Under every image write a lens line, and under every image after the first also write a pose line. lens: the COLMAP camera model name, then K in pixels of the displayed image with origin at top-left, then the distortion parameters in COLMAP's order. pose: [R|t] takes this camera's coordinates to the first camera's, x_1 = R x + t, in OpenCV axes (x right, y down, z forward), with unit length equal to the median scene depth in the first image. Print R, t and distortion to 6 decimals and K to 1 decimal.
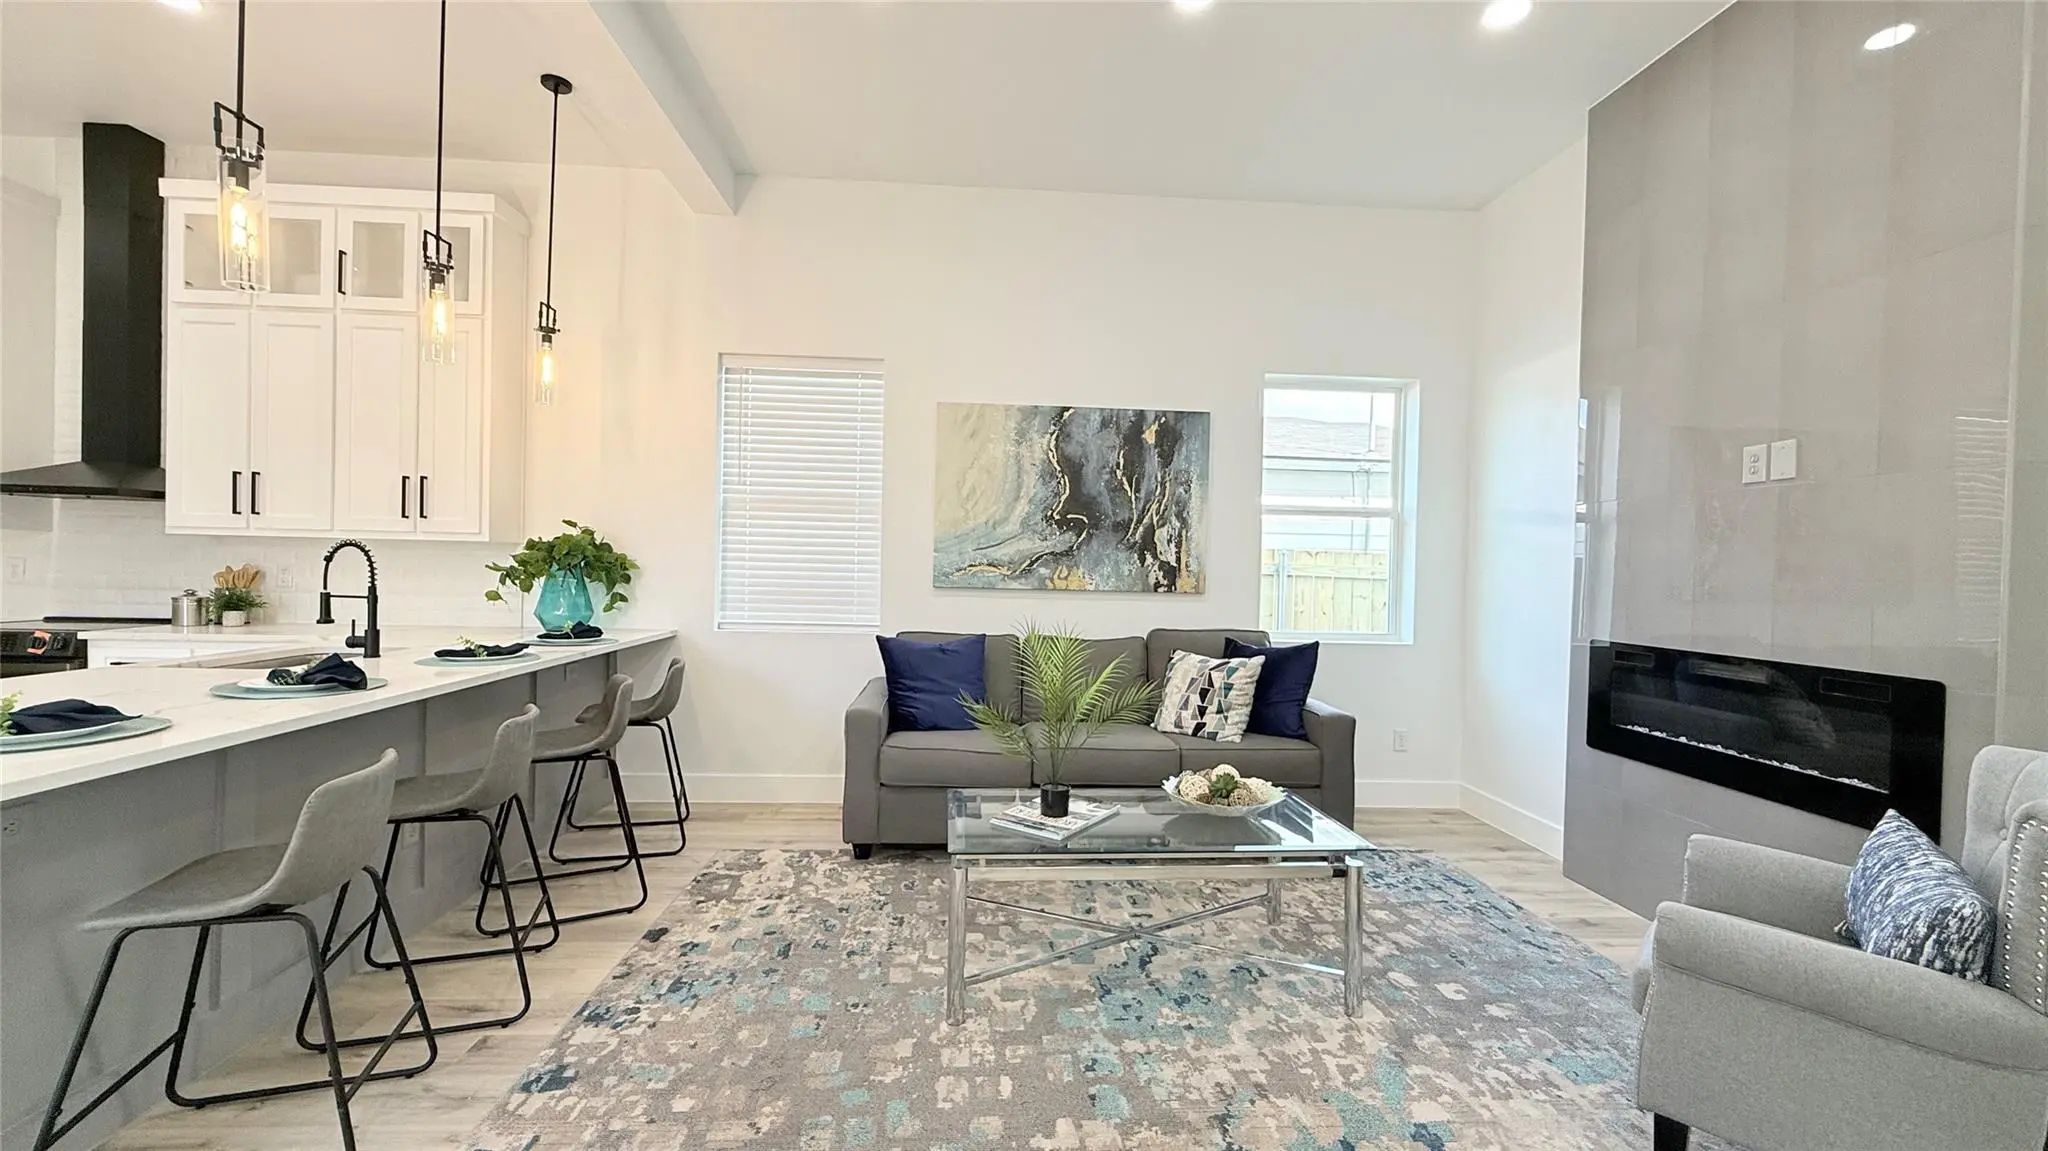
lens RADIAL K [[807.2, 0, 1023.0], [0, 807.2, 577.2], [0, 0, 1]] dist [-0.002653, -0.000106]
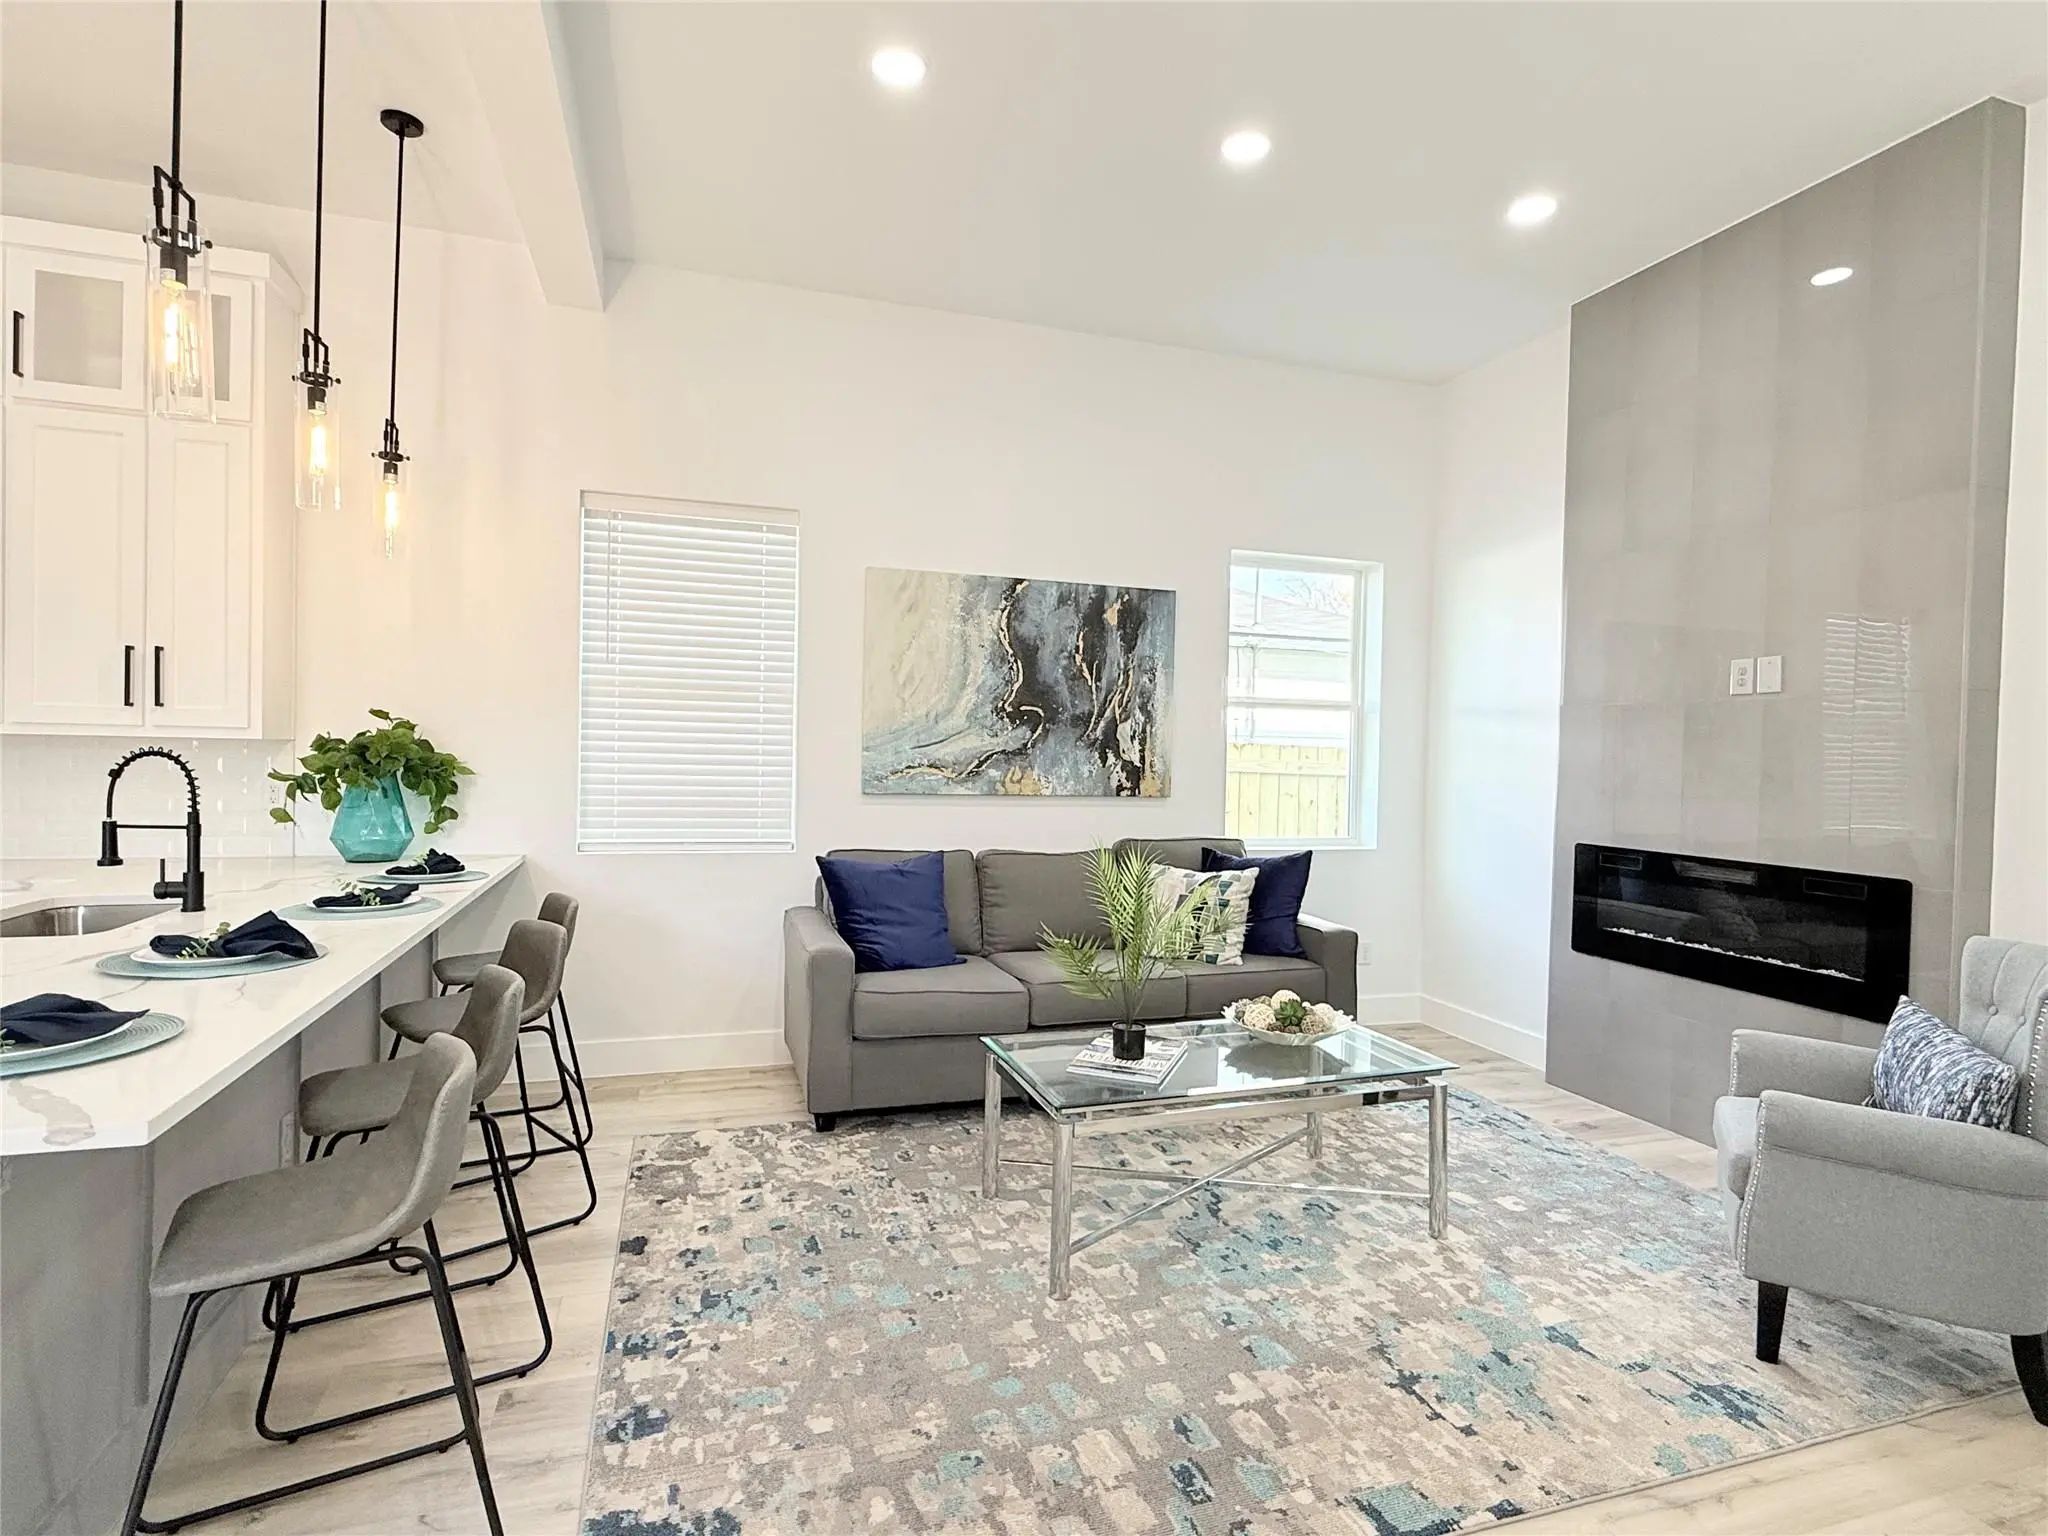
lens RADIAL K [[1025.8, 0, 1023.9], [0, 1025.8, 769.1], [0, 0, 1]] dist [-0.001686, -0.001092]
pose [[0.969342, -0.005523, 0.245654, -0.288614], [0.003215, 0.999947, 0.009797, -0.030793], [-0.245696, -0.008707, 0.969308, -0.060700]]
